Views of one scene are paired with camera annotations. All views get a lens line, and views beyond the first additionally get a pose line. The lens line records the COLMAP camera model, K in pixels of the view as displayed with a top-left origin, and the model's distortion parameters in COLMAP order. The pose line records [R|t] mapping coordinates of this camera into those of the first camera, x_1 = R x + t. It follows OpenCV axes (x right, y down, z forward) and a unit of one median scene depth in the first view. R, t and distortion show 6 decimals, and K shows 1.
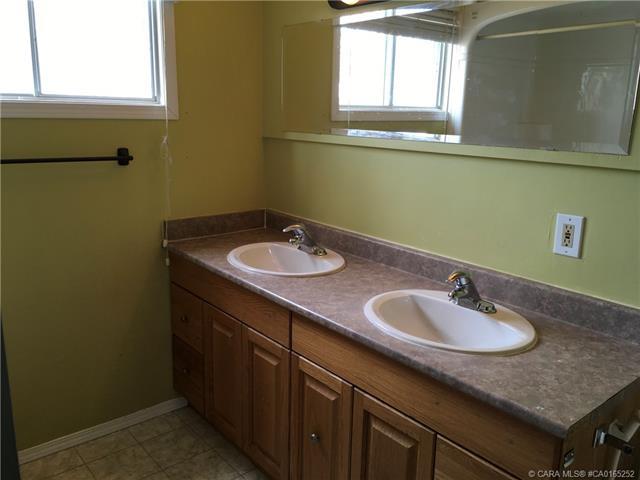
lens RADIAL K [[551.3, 0, 320.0], [0, 551.3, 240.0], [0, 0, 1]] dist [0.087466, -0.126714]
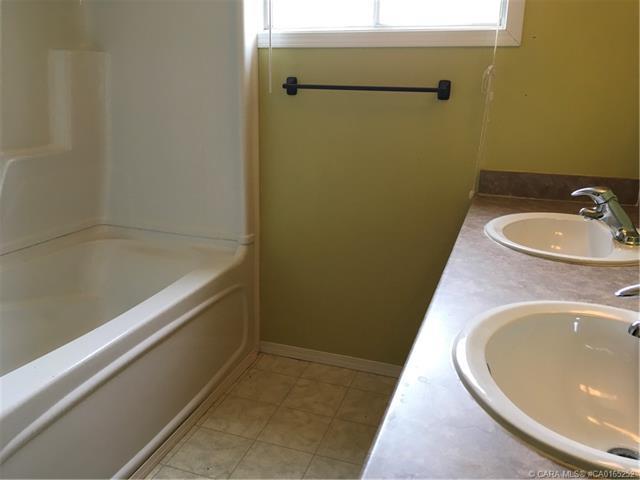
lens RADIAL K [[551.3, 0, 320.0], [0, 551.3, 240.0], [0, 0, 1]] dist [0.087466, -0.126714]
pose [[0.502218, 0.216014, -0.837326, 0.387918], [-0.208443, 0.969986, 0.125216, 0.017895], [0.839243, 0.111649, 0.532171, 0.407782]]
